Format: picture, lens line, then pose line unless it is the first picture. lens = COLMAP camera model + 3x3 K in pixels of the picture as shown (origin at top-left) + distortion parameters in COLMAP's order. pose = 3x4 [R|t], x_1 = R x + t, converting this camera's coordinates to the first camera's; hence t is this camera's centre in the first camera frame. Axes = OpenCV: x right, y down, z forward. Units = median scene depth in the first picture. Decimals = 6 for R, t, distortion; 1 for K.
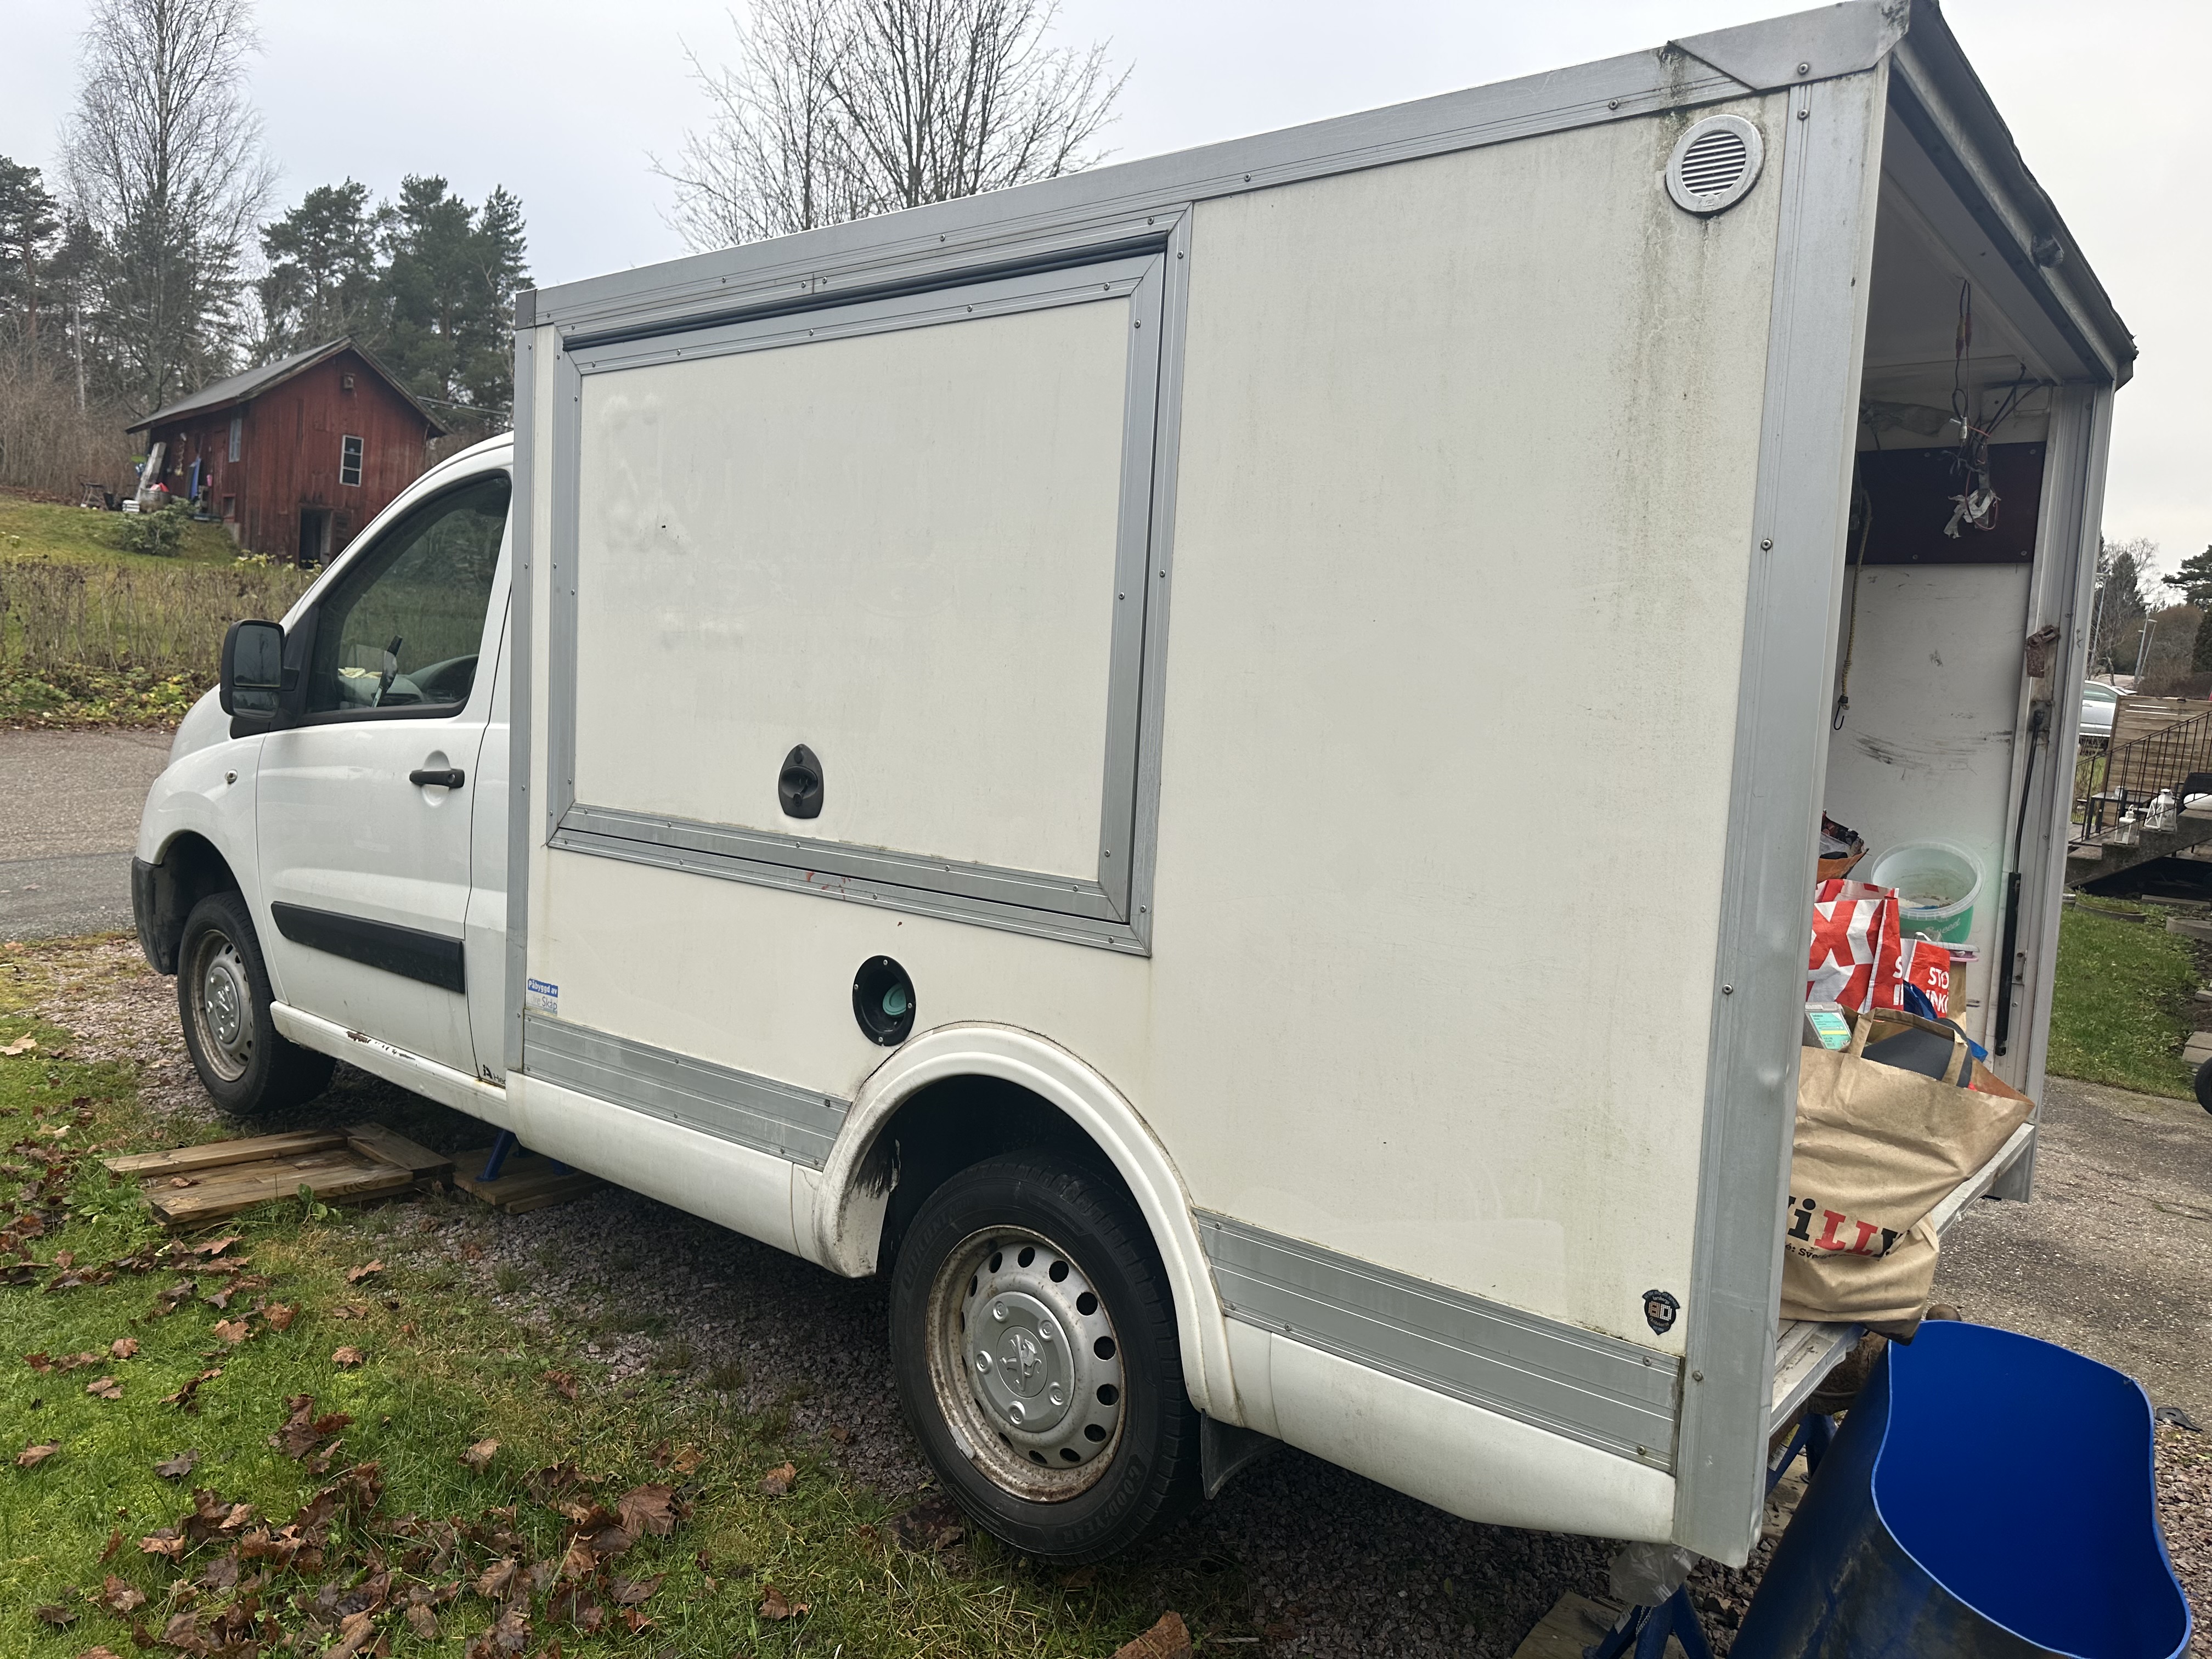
lens RADIAL K [[1543.2, 0, 1106.0], [0, 1543.2, 829.5], [0, 0, 1]] dist [0.006216, 0.001858]
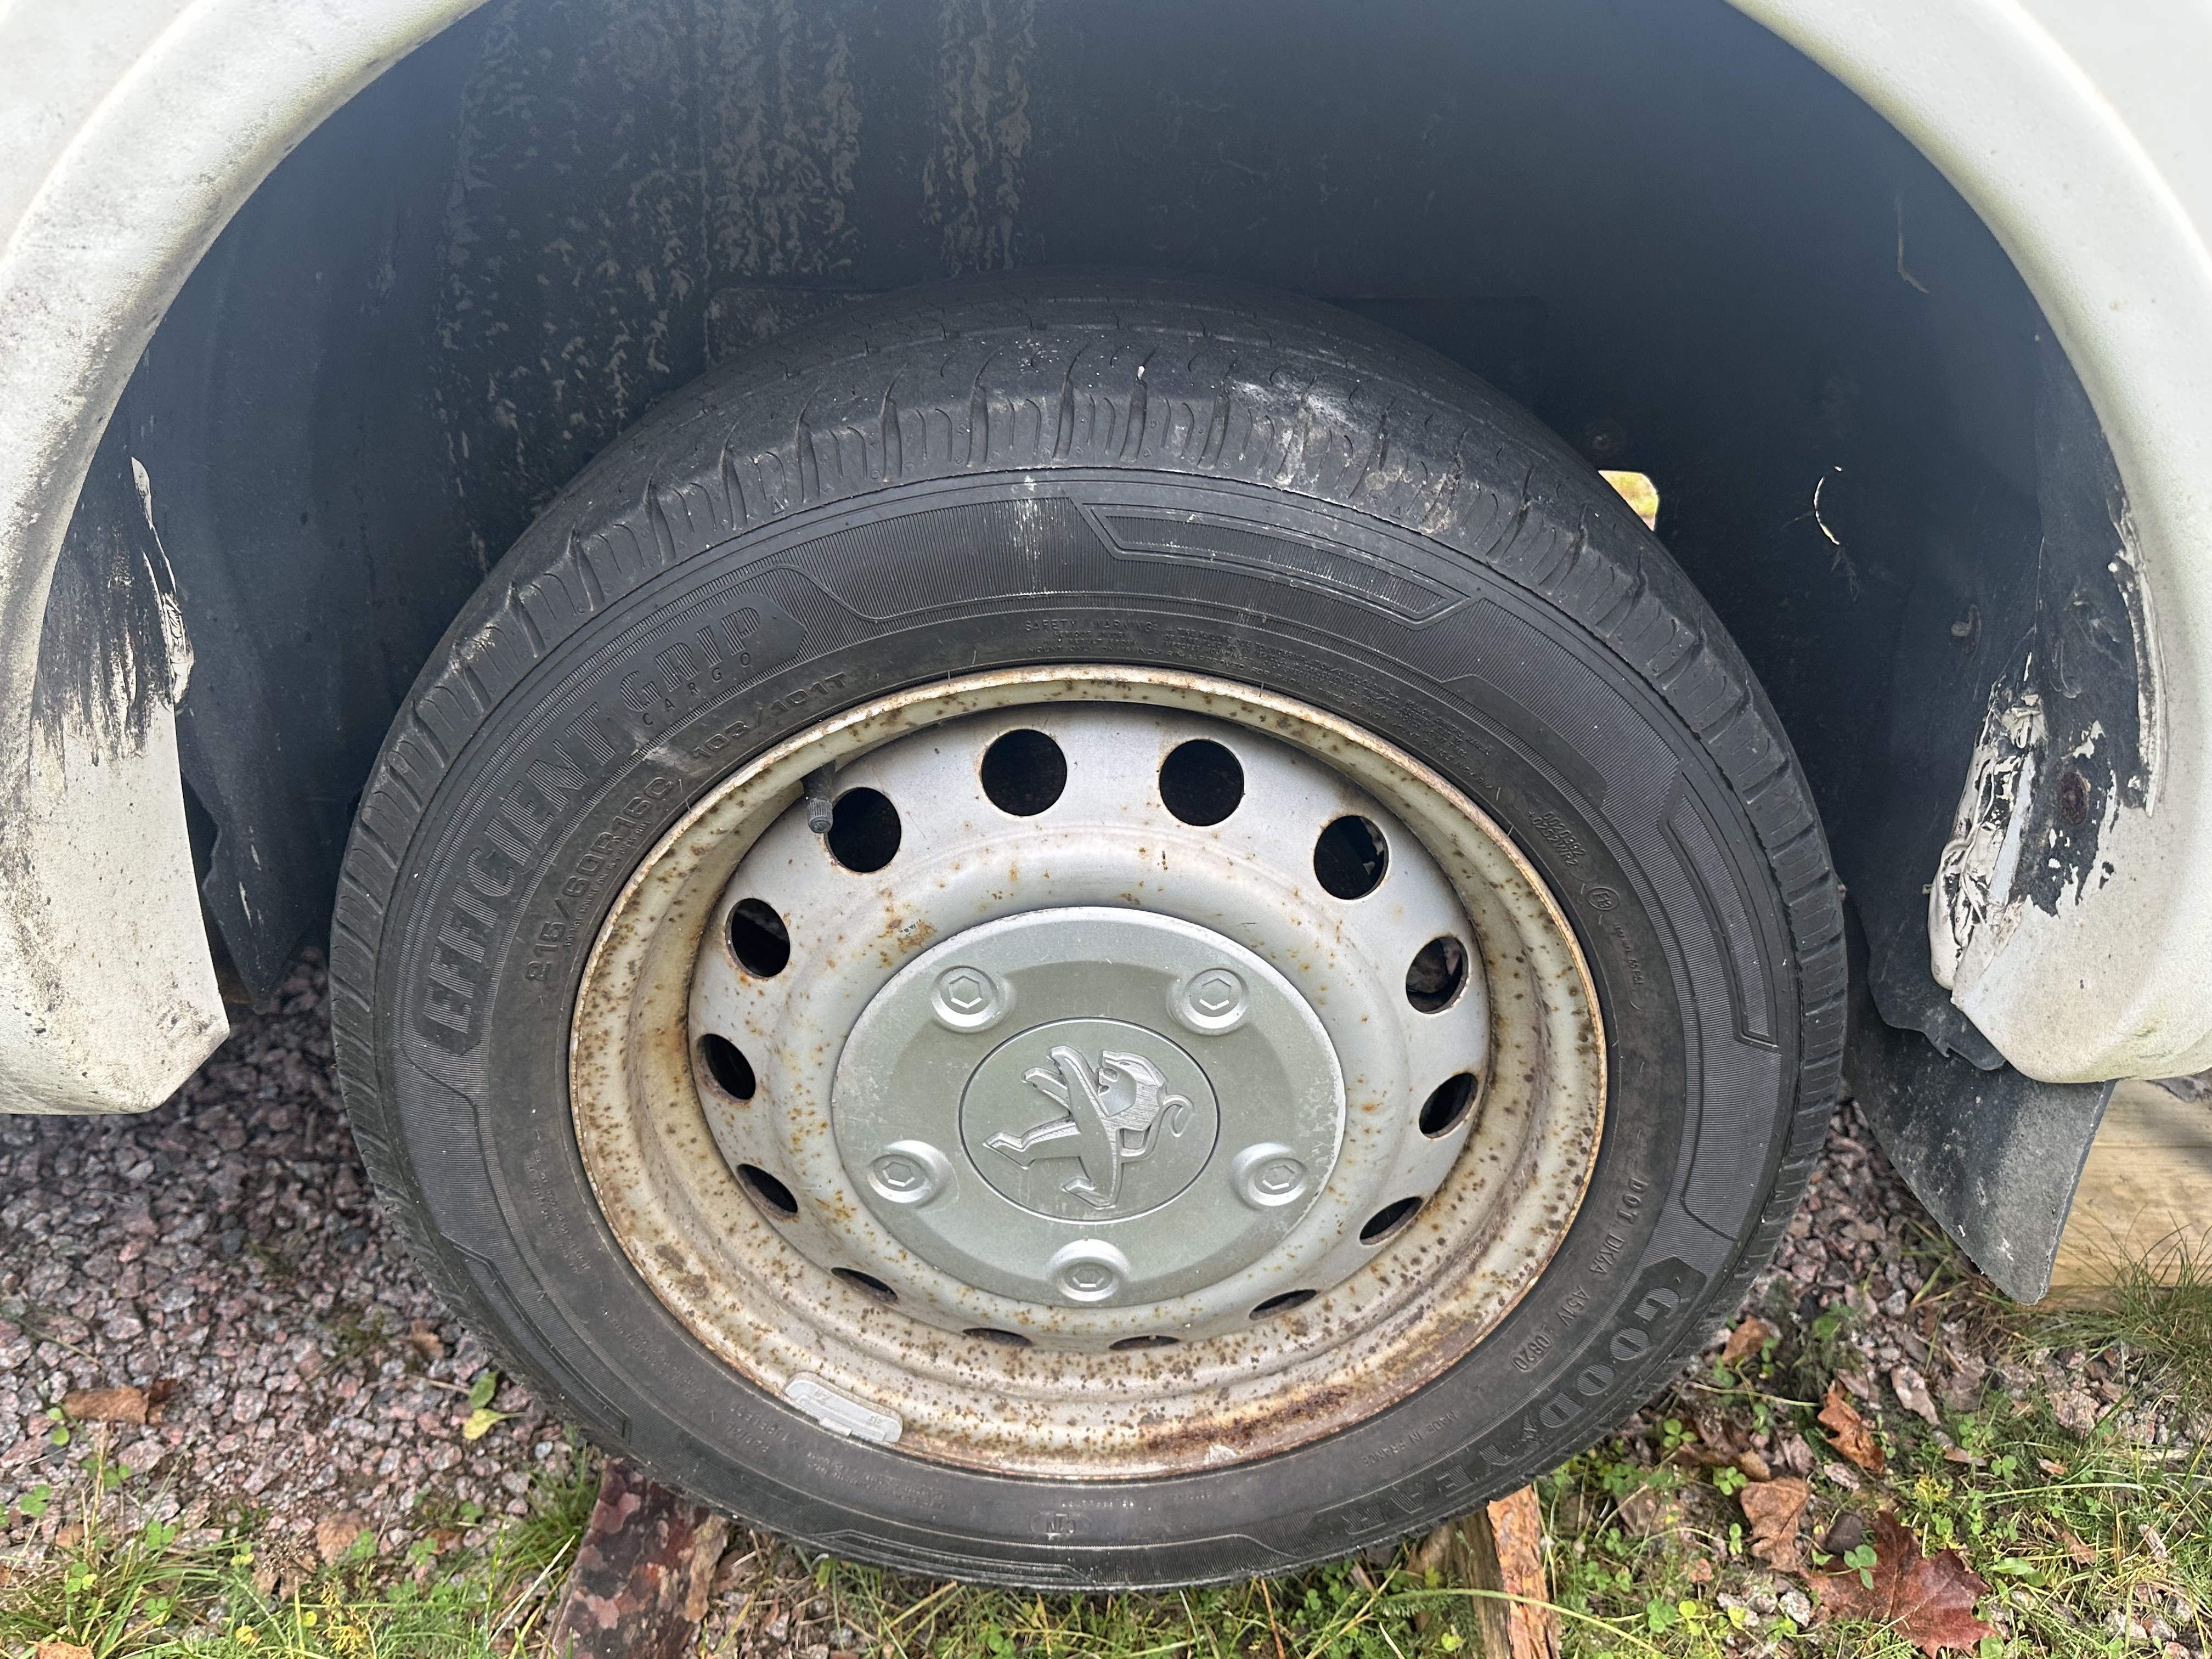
lens RADIAL K [[1639.8, 0, 1071.4], [0, 1639.8, 790.4], [0, 0, 1]] dist [0.094547, -0.153926]
pose [[0.770136, -0.368073, 0.520972, -0.179771], [0.081670, 0.866901, 0.491745, 0.151784], [-0.632629, -0.336163, 0.697692, 0.806718]]
